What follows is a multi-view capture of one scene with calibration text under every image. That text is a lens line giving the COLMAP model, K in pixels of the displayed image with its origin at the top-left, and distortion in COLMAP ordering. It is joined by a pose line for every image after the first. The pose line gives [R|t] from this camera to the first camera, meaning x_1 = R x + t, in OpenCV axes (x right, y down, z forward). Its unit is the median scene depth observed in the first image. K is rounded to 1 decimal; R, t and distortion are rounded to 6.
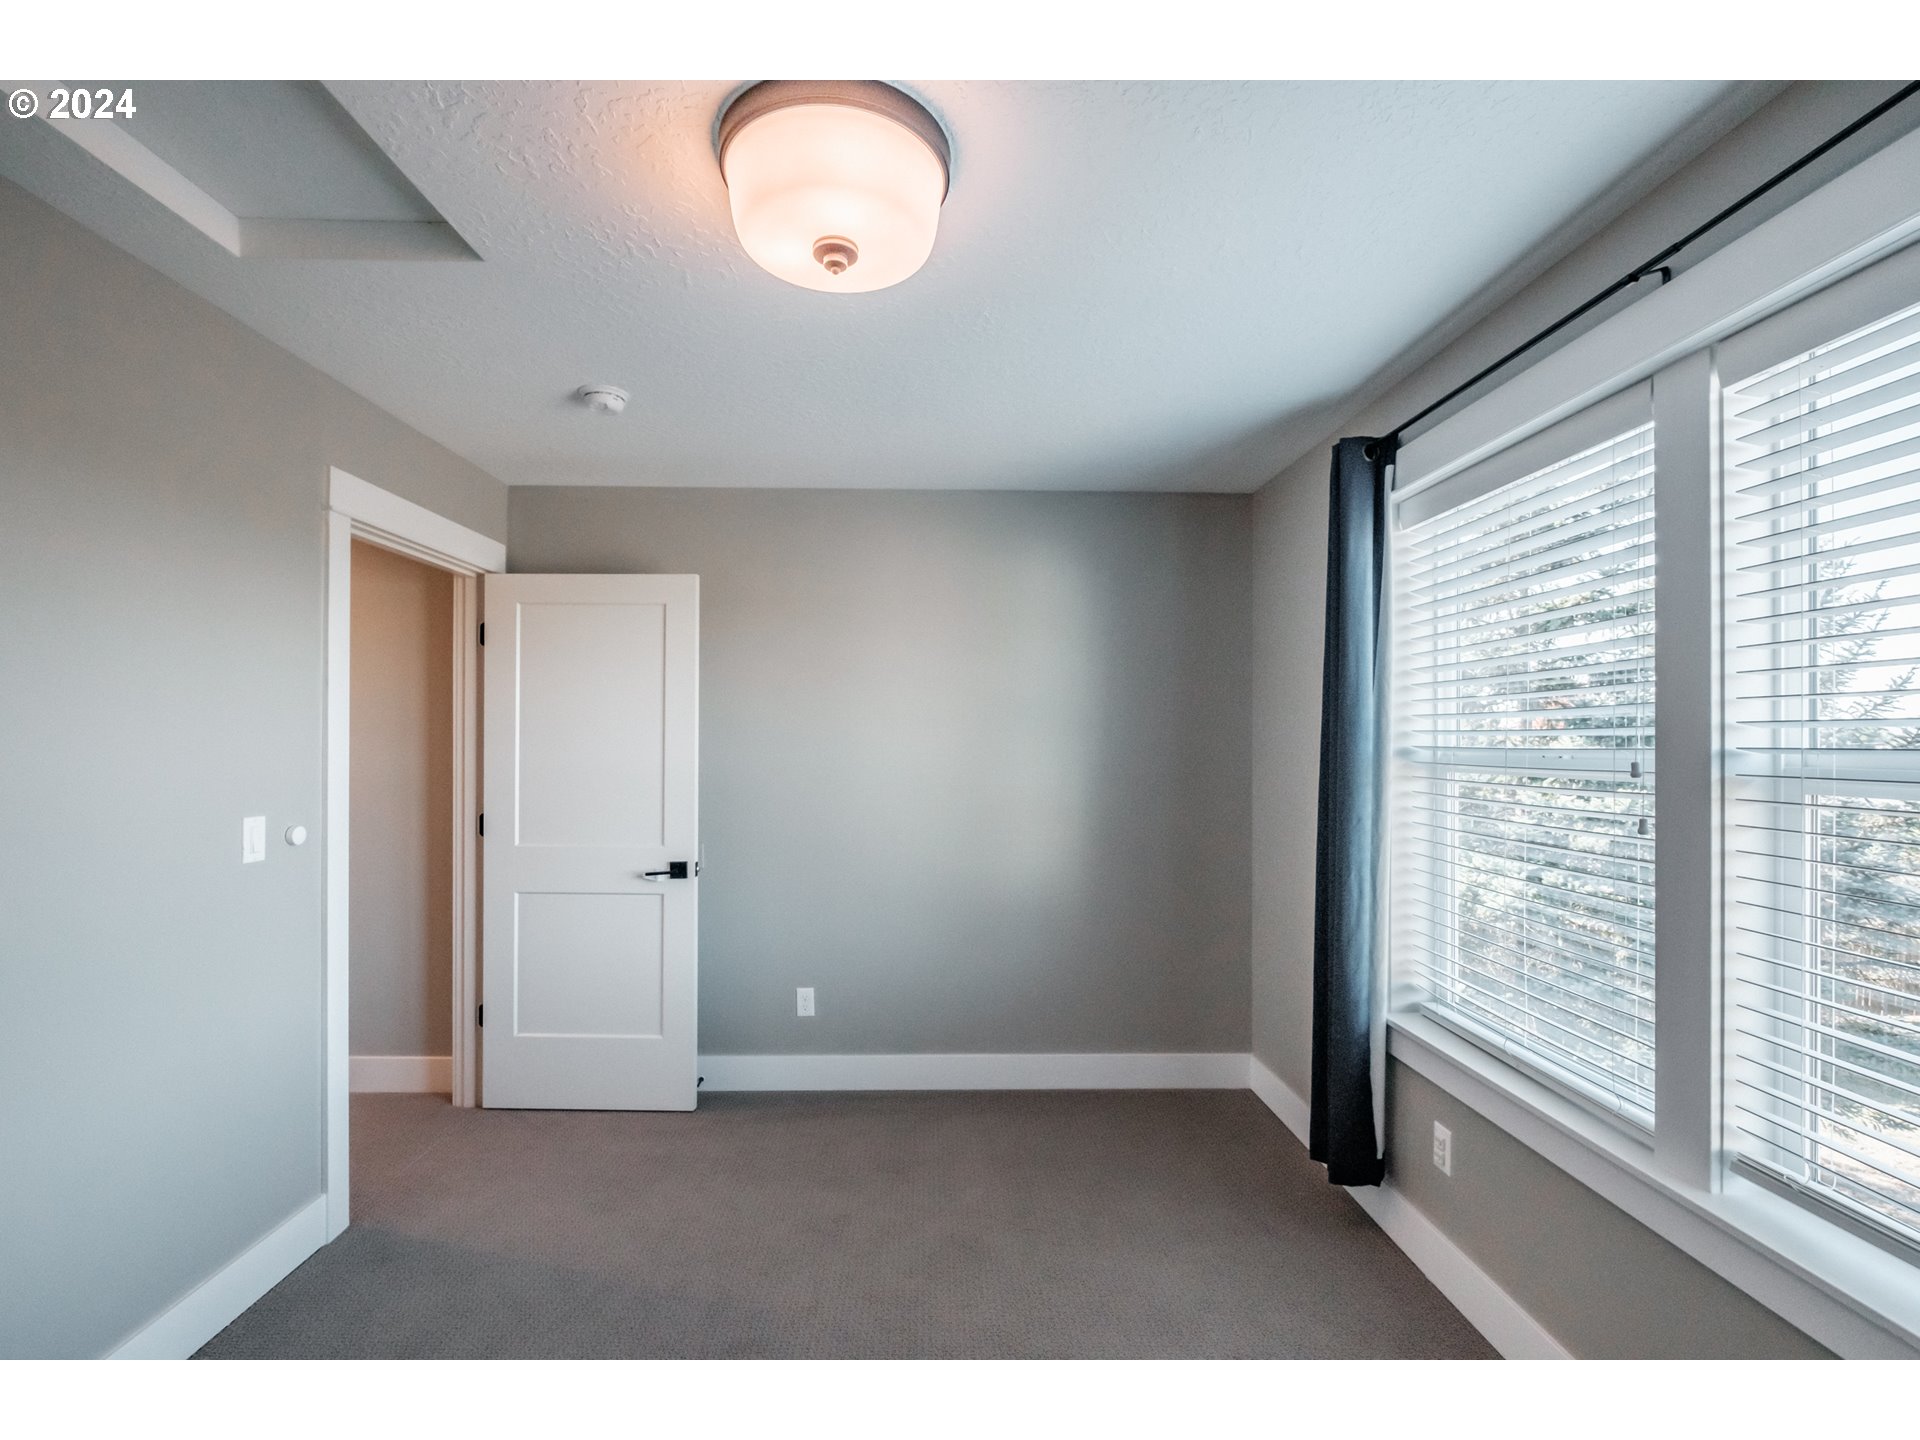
lens RADIAL K [[867.1, 0, 948.0], [0, 867.1, 738.6], [0, 0, 1]] dist [-0.004252, -0.000203]
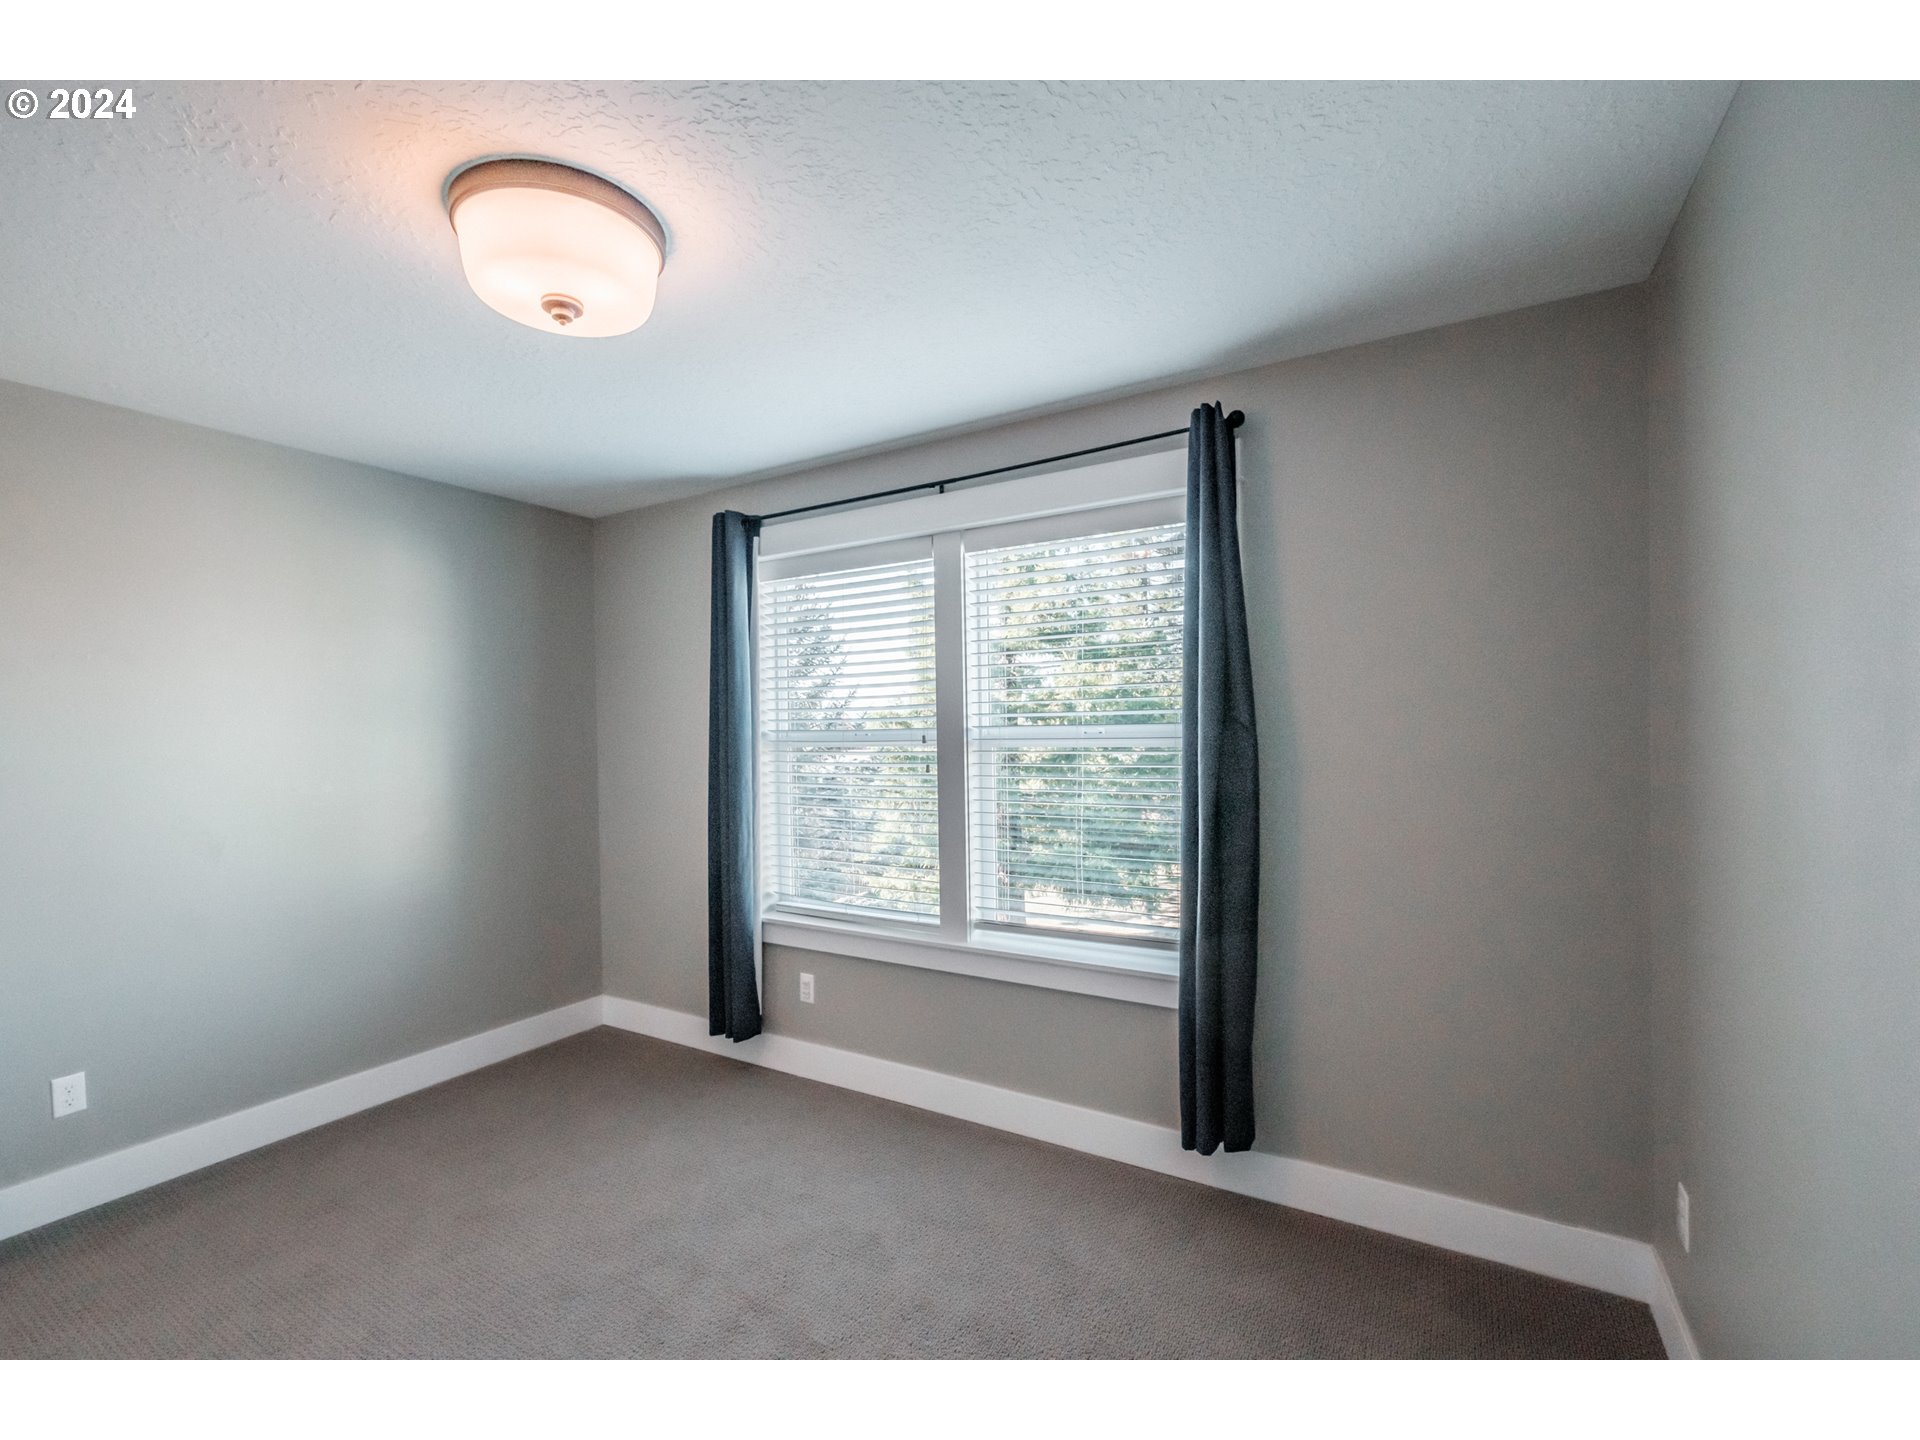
lens RADIAL K [[837.5, 0, 953.2], [0, 837.5, 736.1], [0, 0, 1]] dist [-0.001035, -0.000062]
pose [[0.525301, -0.022644, 0.850615, -0.515747], [0.015736, 0.999733, 0.016895, -0.000588], [-0.850771, 0.004510, 0.525518, -0.015664]]
